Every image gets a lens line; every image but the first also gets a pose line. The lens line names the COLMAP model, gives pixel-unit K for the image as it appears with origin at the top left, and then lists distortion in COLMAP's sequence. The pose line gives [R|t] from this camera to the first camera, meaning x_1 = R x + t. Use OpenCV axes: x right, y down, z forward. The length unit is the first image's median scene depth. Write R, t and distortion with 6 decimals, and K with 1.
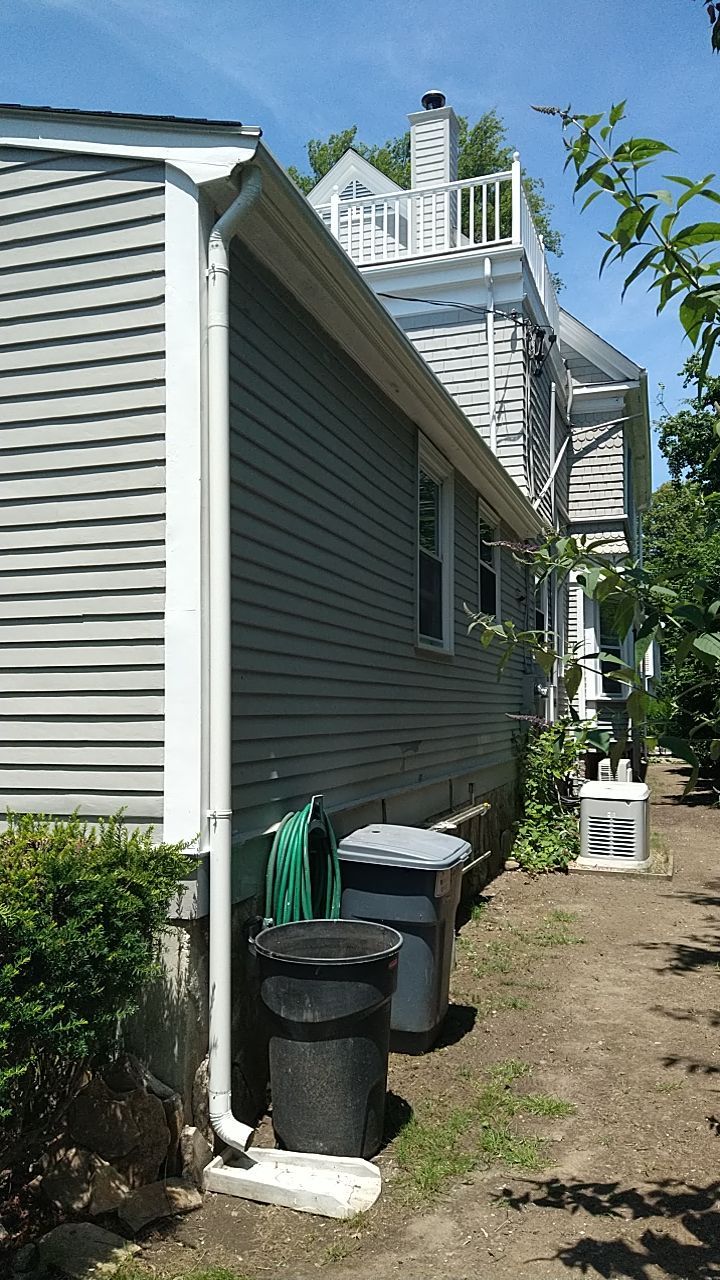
lens RADIAL K [[935.1, 0, 365.4], [0, 935.1, 636.2], [0, 0, 1]] dist [0.104095, -0.142707]
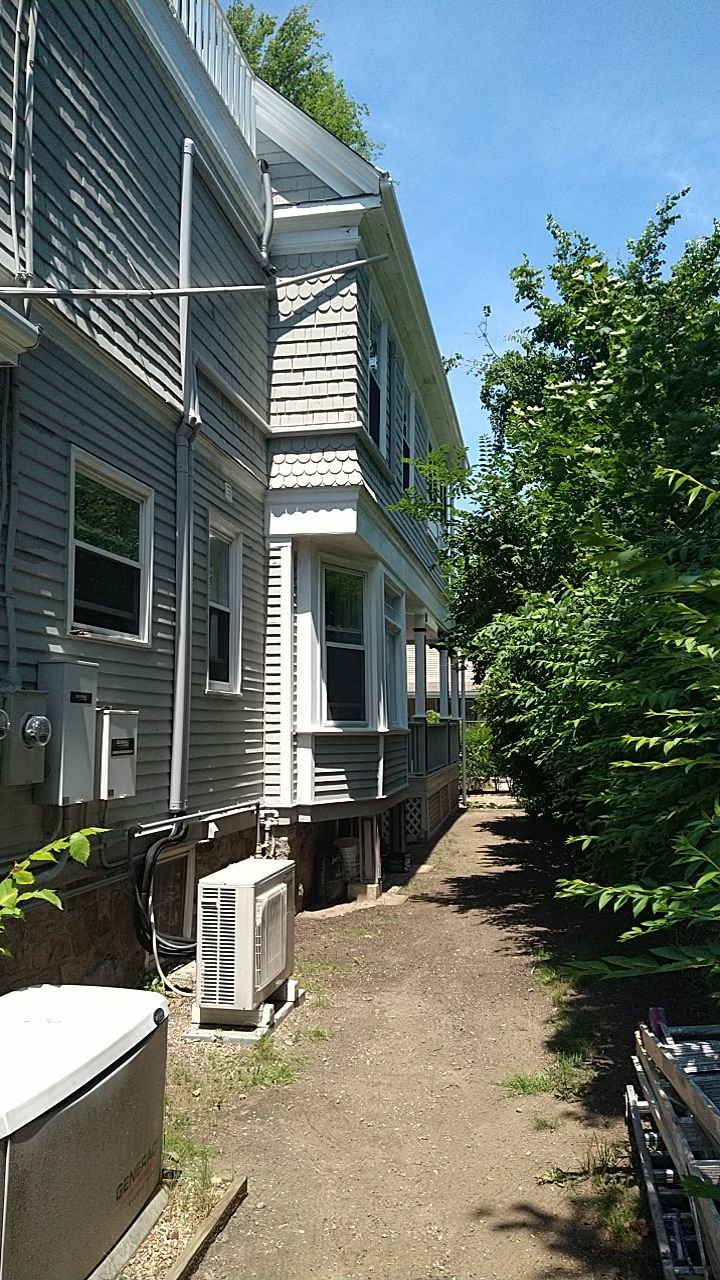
lens RADIAL K [[935.1, 0, 365.4], [0, 935.1, 636.2], [0, 0, 1]] dist [0.104095, -0.142707]
pose [[0.993081, 0.009140, 0.117075, 0.208611], [-0.006711, 0.999754, -0.021129, 0.018840], [-0.117240, 0.020197, 0.992898, 0.406863]]
